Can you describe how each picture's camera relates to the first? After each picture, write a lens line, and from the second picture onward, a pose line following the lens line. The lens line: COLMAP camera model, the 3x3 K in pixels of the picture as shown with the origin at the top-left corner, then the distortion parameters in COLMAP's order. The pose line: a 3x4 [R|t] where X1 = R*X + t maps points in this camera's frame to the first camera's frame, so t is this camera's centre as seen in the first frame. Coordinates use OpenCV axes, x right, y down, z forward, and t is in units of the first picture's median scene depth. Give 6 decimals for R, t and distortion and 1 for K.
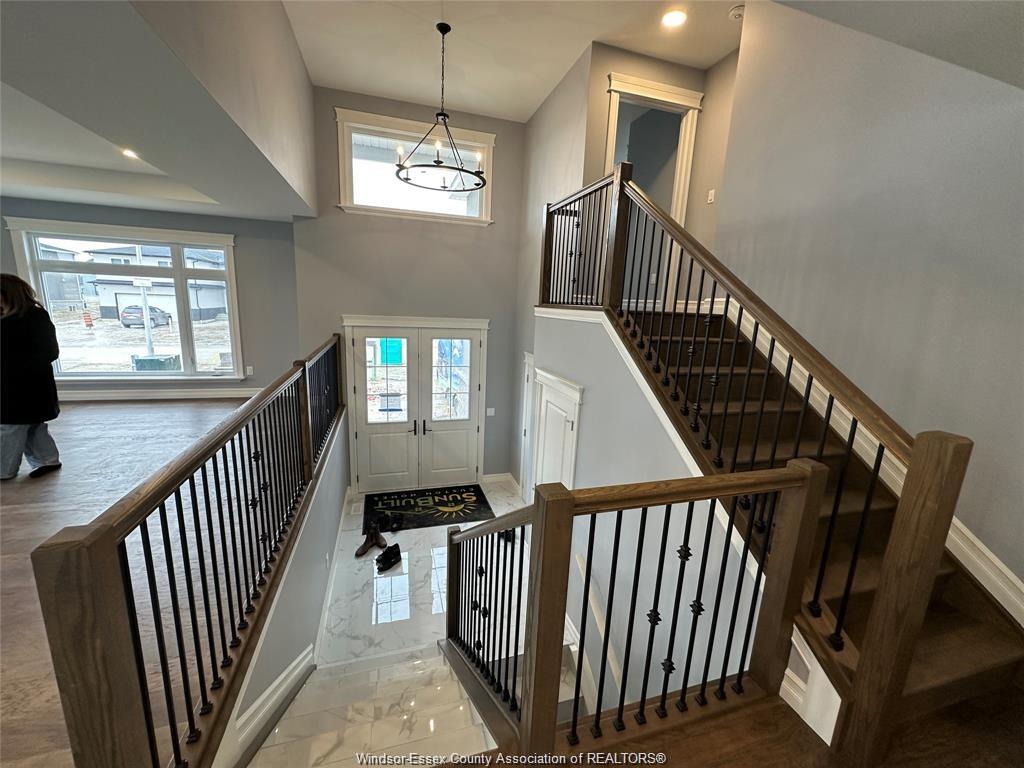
lens RADIAL K [[409.4, 0, 513.2], [0, 409.4, 384.6], [0, 0, 1]] dist [-0.001963, -0.000279]
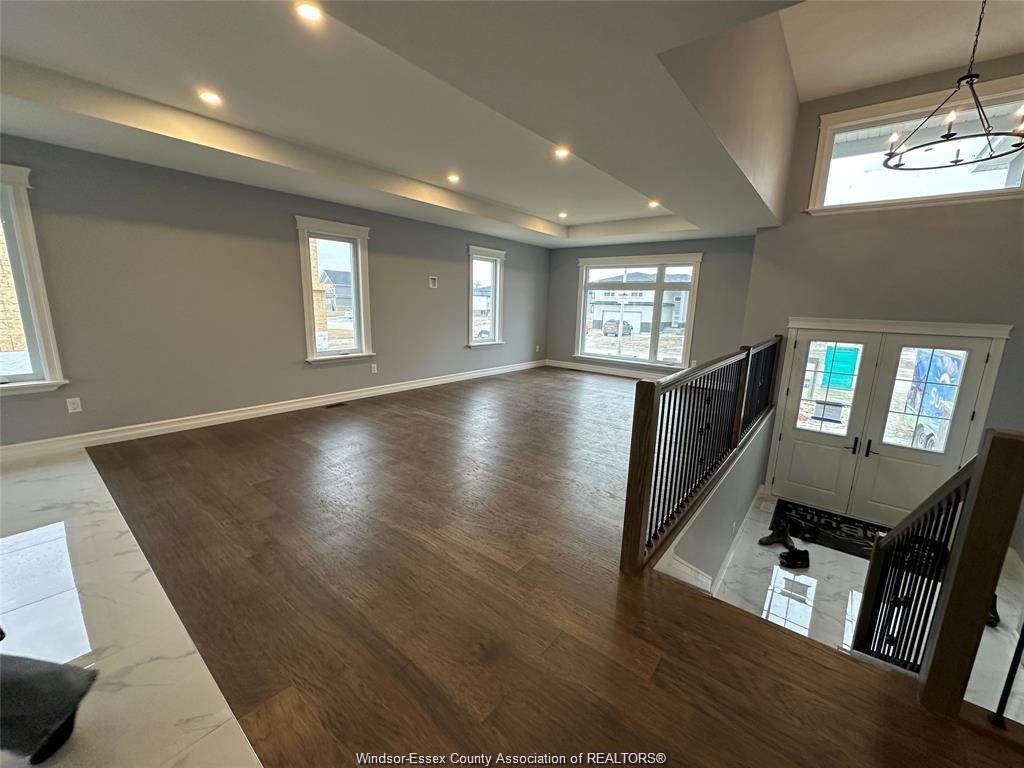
lens RADIAL K [[409.4, 0, 511.4], [0, 409.4, 384.6], [0, 0, 1]] dist [-0.001963, -0.000279]
pose [[0.564111, 0.133604, -0.814818, 0.049562], [-0.166273, 0.984988, 0.046393, 0.067619], [0.808784, 0.109311, 0.577858, -0.142263]]
